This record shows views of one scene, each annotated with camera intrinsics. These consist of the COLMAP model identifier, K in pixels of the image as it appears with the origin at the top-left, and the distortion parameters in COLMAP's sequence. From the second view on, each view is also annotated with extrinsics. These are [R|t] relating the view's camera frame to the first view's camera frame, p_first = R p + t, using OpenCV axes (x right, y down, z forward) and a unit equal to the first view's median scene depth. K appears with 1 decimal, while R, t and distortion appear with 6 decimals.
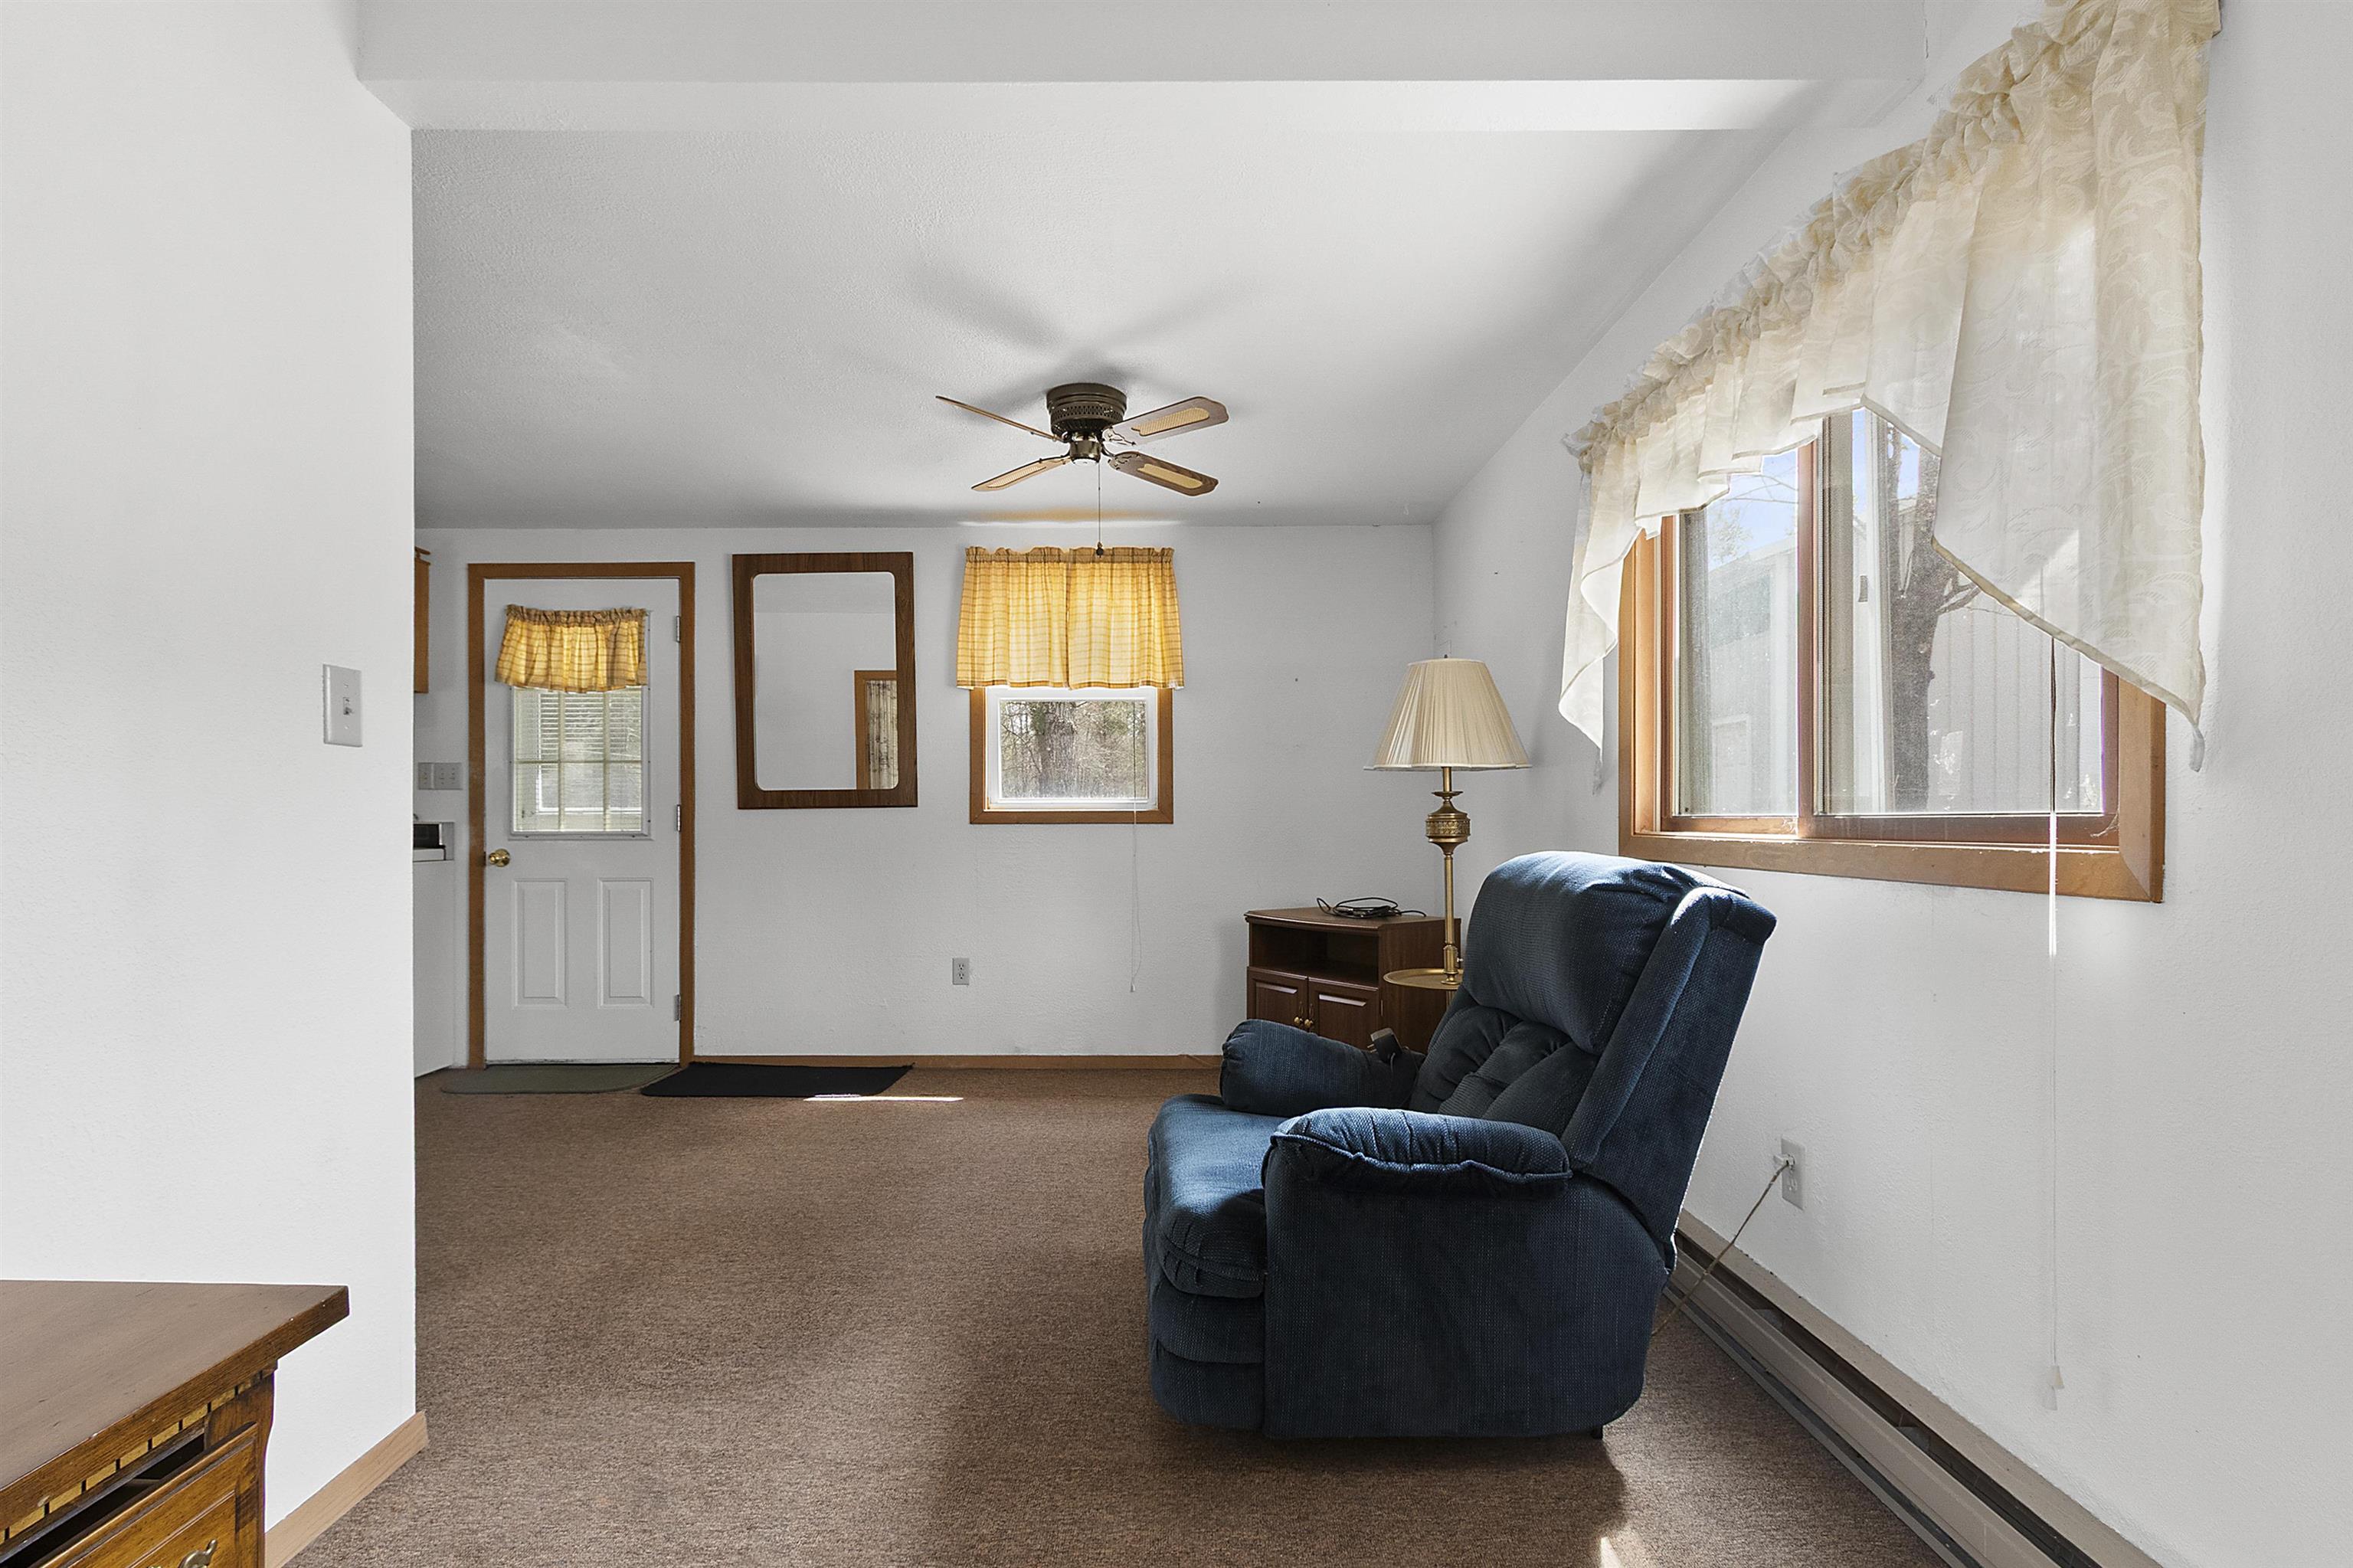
lens RADIAL K [[1078.3, 0, 1162.1], [0, 1078.3, 785.9], [0, 0, 1]] dist [0.004933, -0.001824]
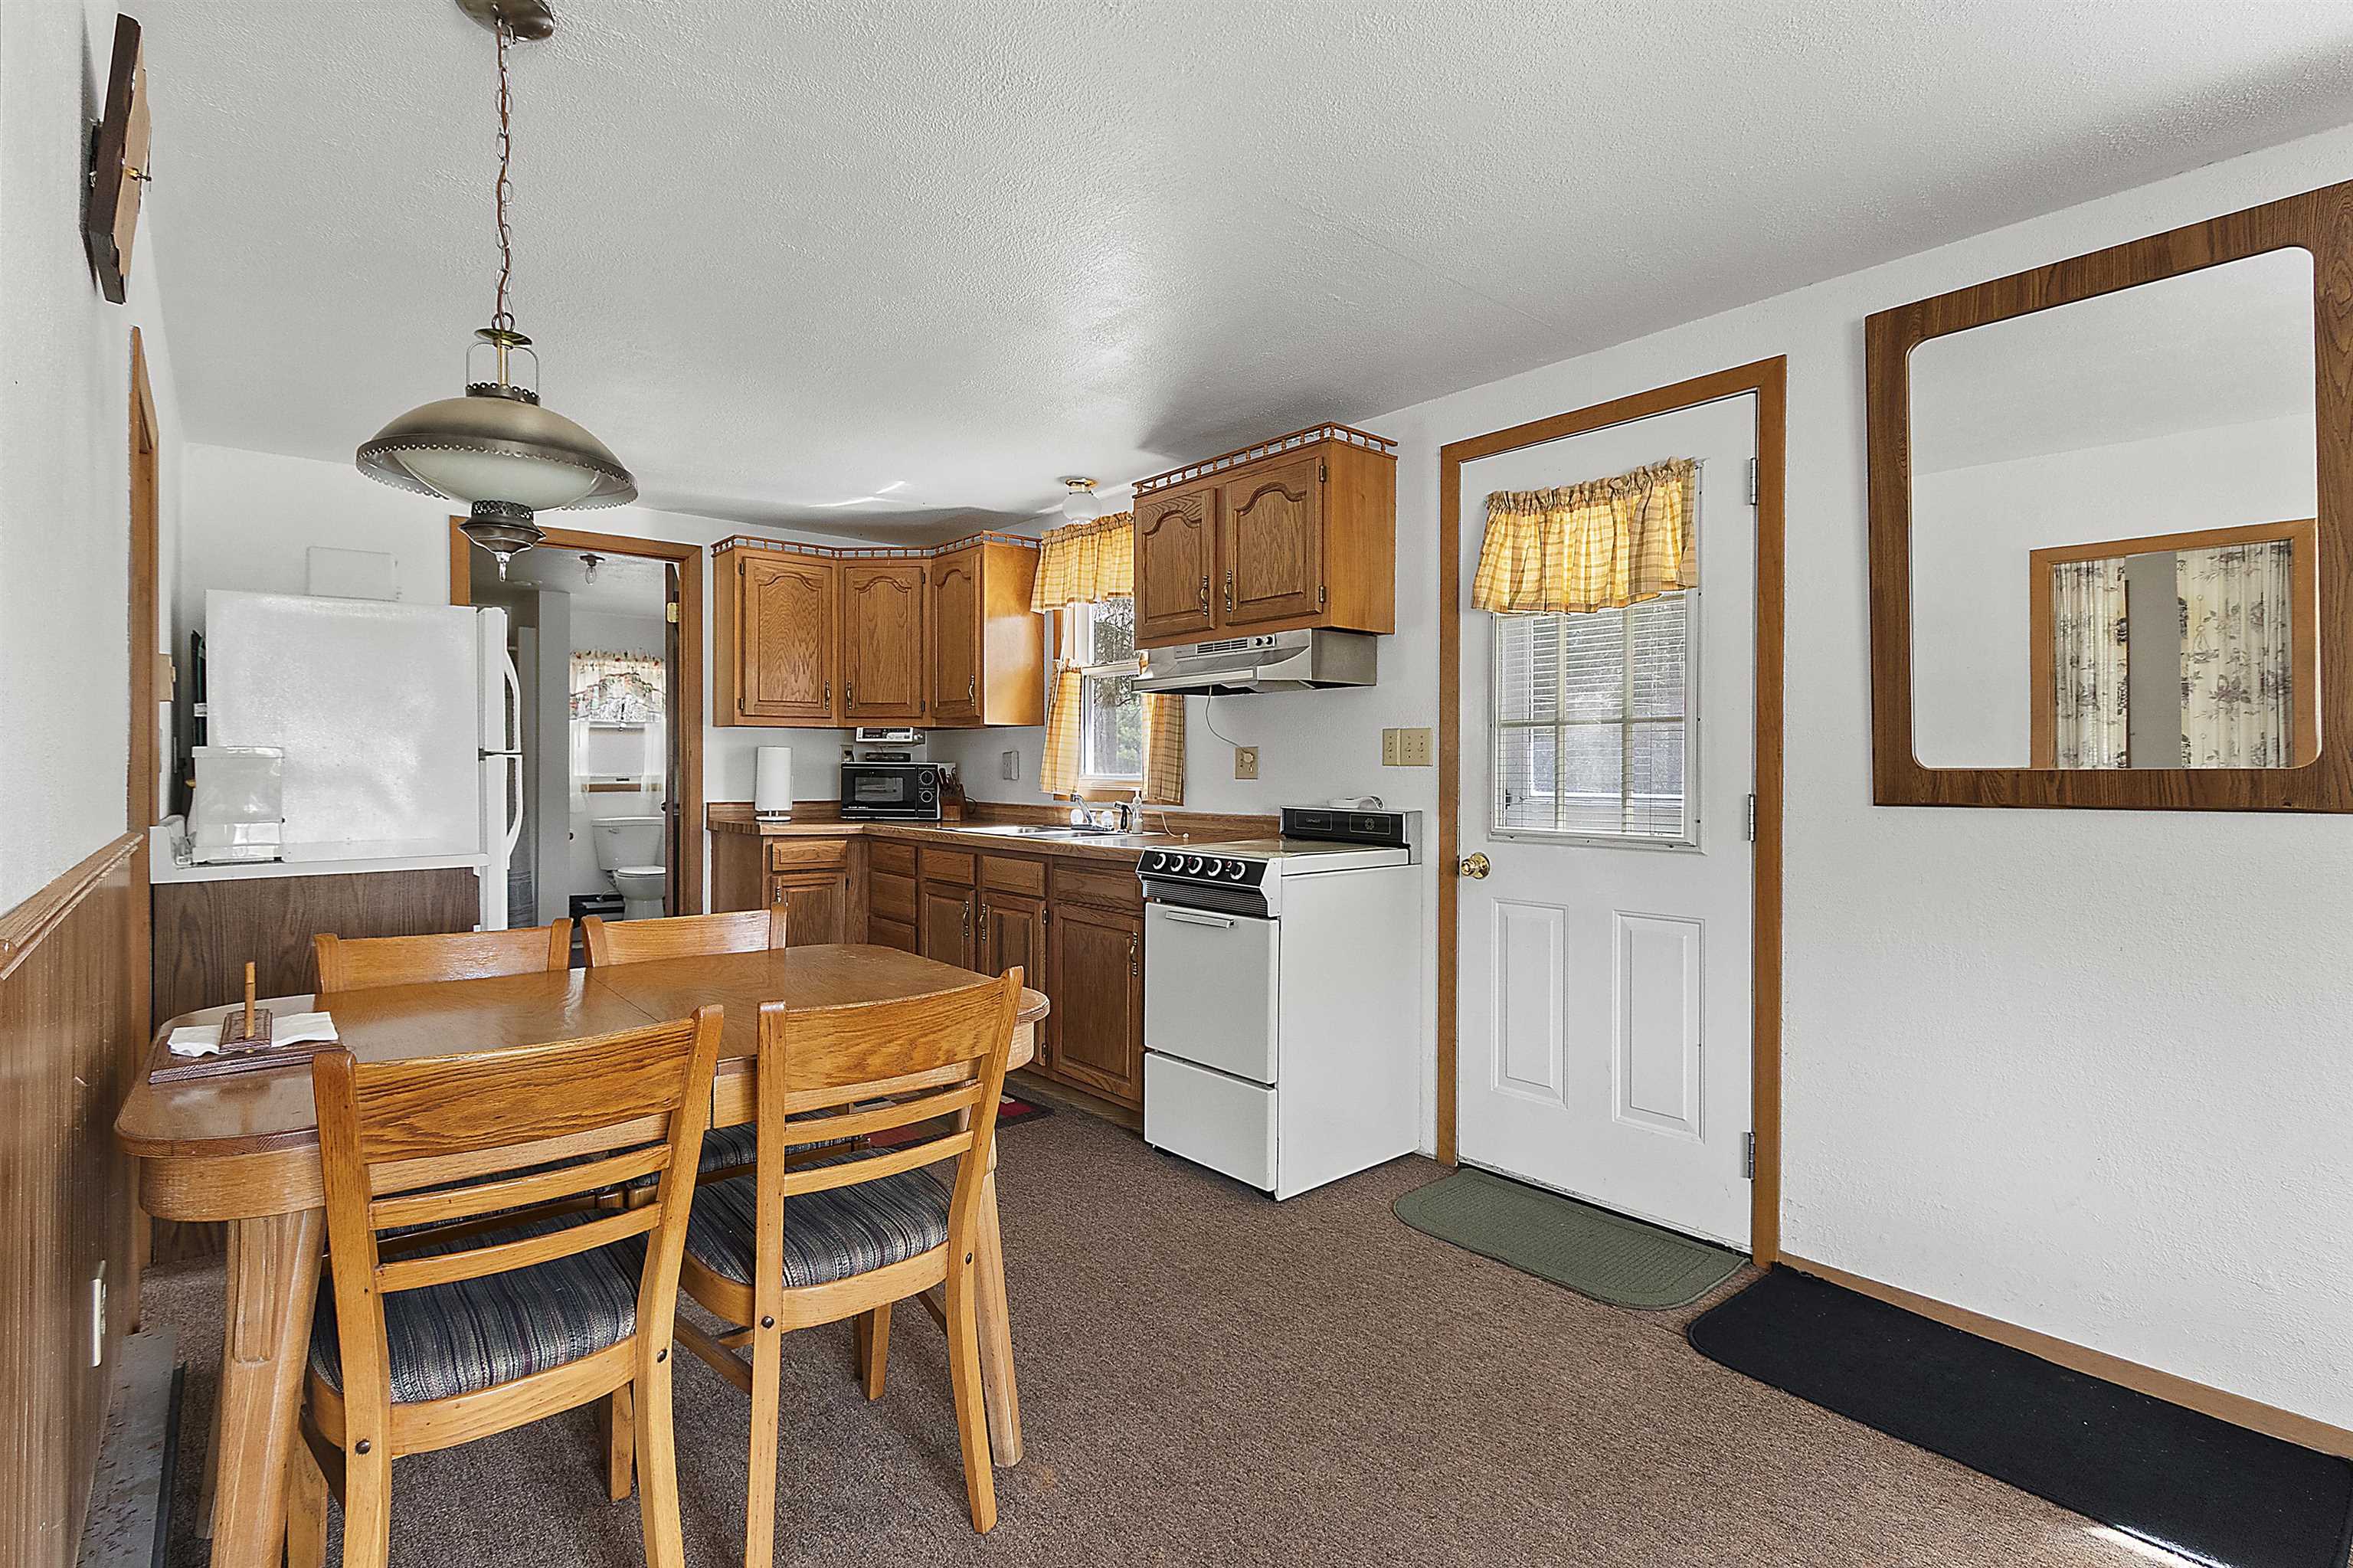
lens RADIAL K [[1078.3, 0, 1168.8], [0, 1078.3, 770.0], [0, 0, 1]] dist [0.004933, -0.001824]
pose [[0.642742, 0.007795, -0.766043, -0.214526], [-0.002279, 0.999963, 0.008263, 0.000819], [0.766079, -0.003565, 0.642737, 0.410128]]
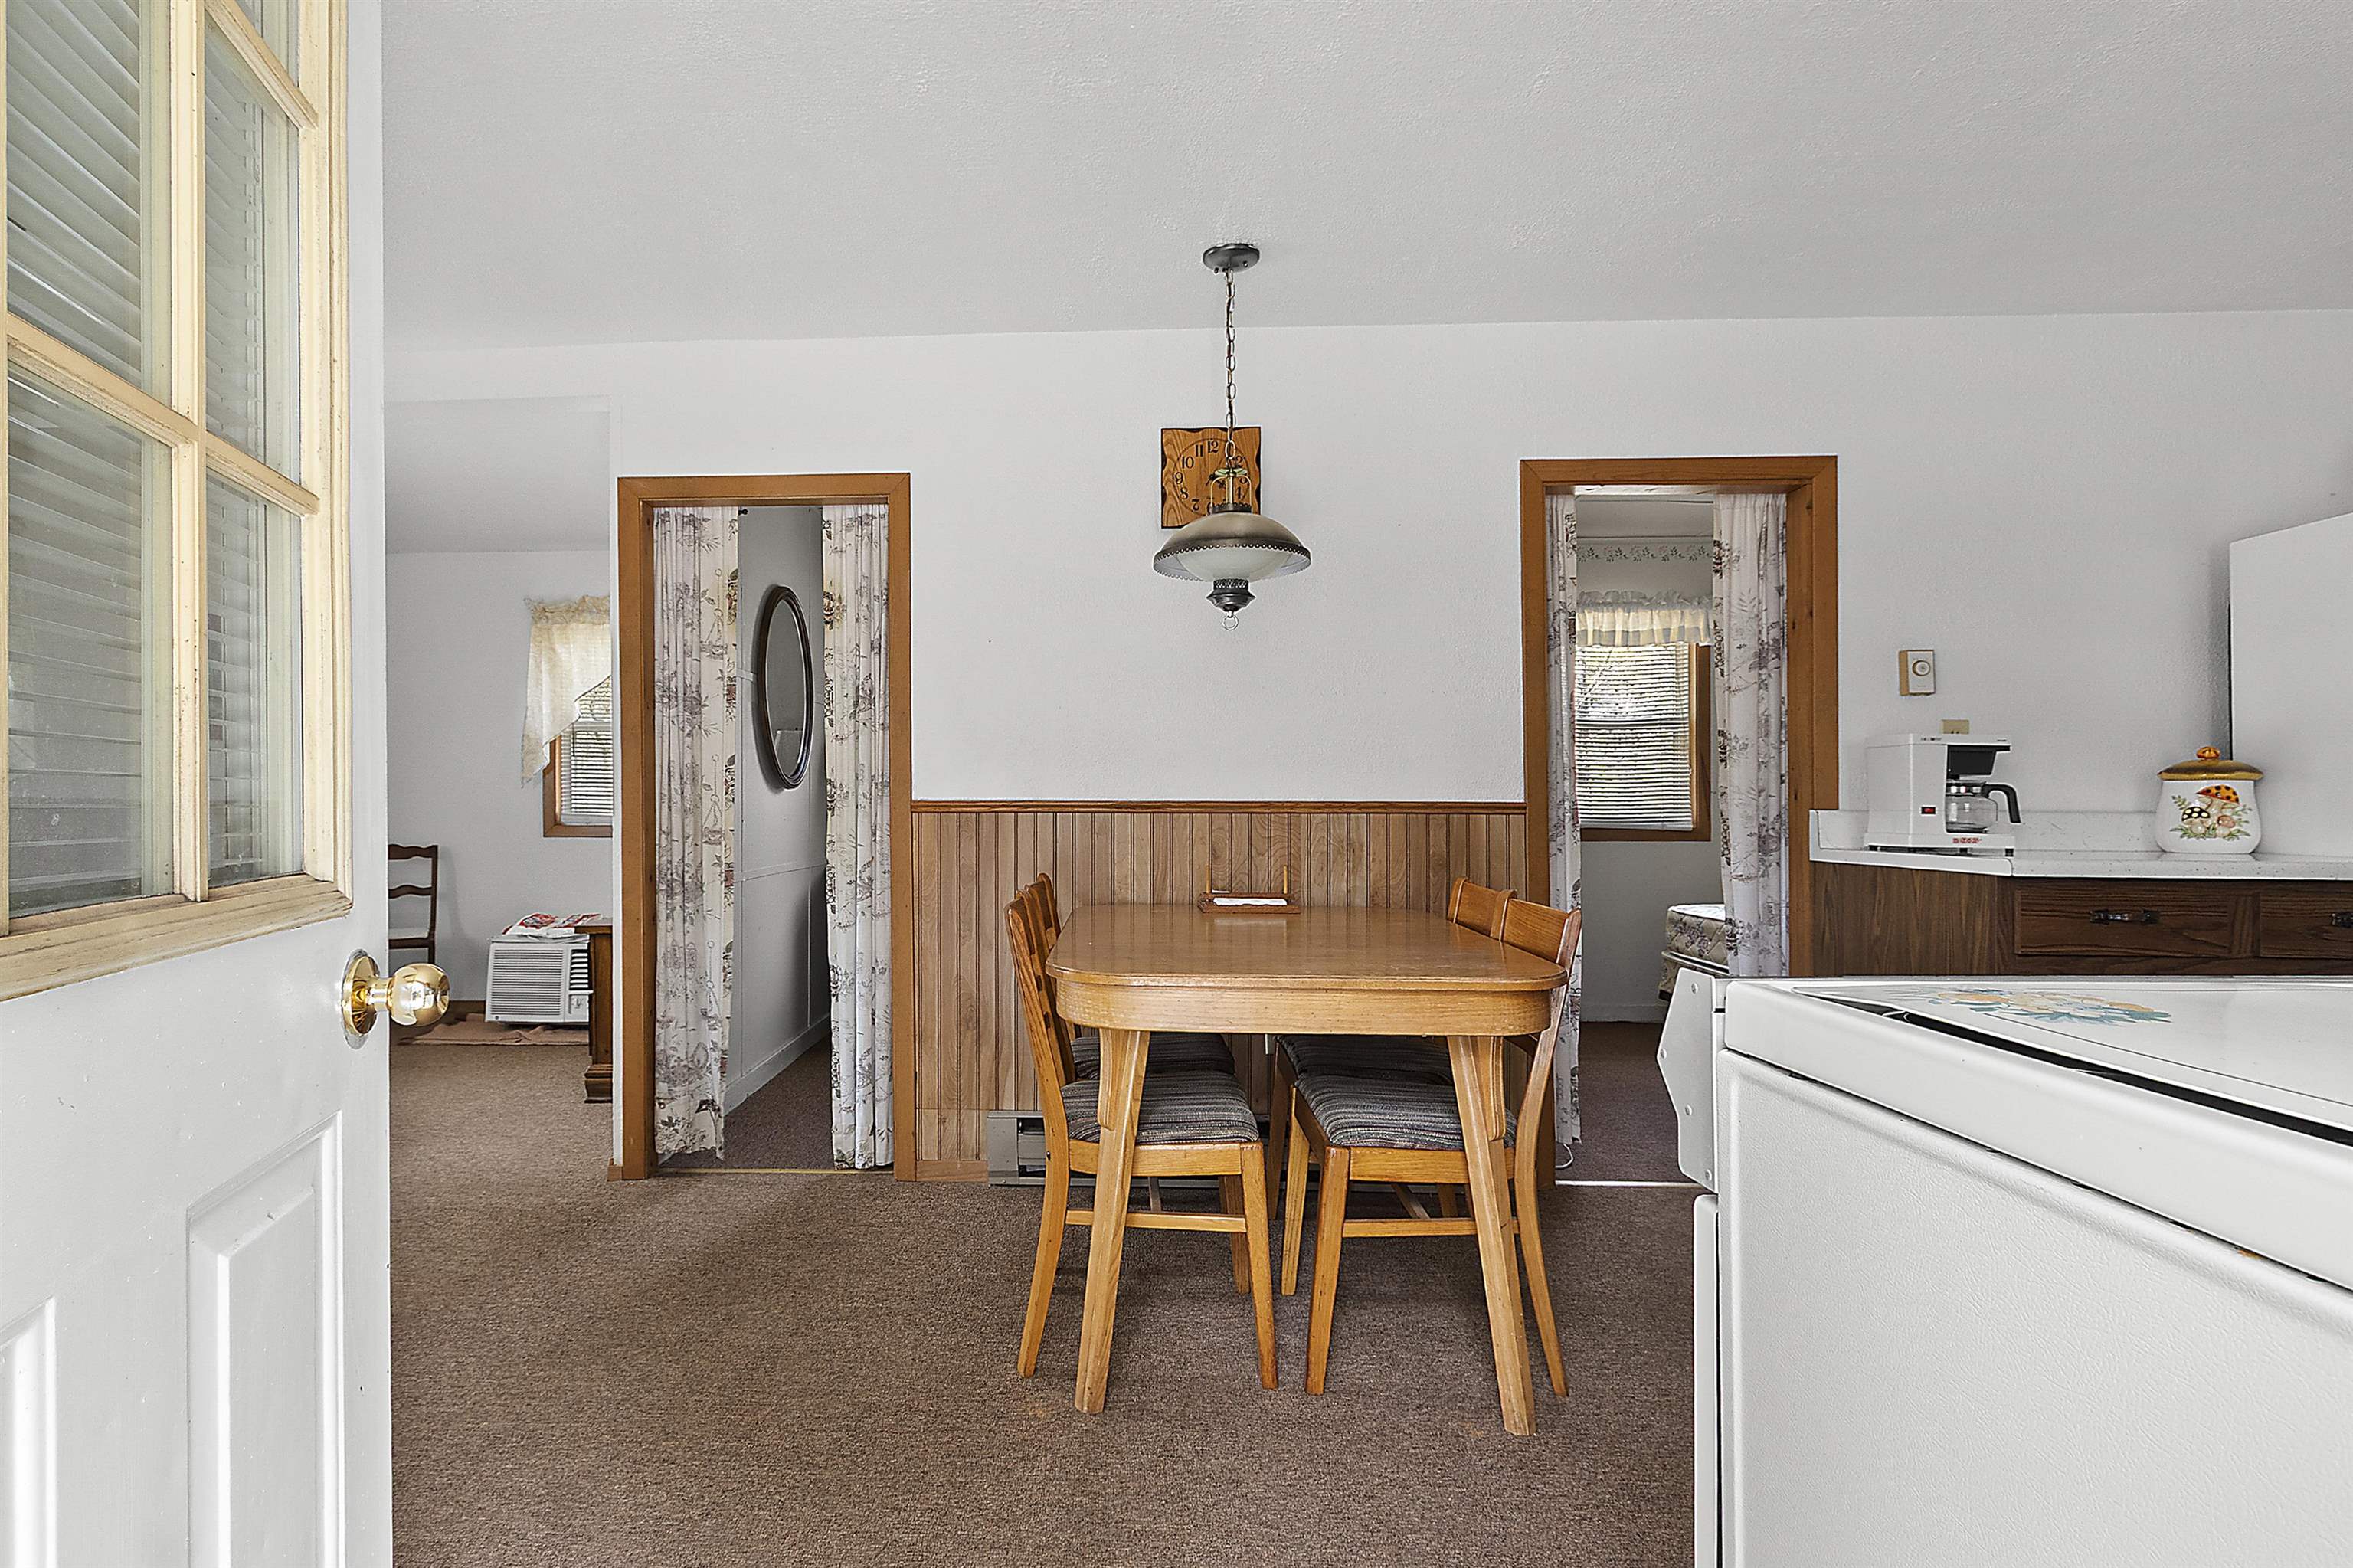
lens RADIAL K [[1140.7, 0, 1046.1], [0, 1140.7, 800.6], [0, 0, 1]] dist [0.002142, -0.002139]
pose [[-0.998767, 0.004031, 0.049489, -0.559822], [0.003919, 0.999990, -0.002342, 0.029325], [-0.049498, -0.002145, -0.998772, 1.048051]]
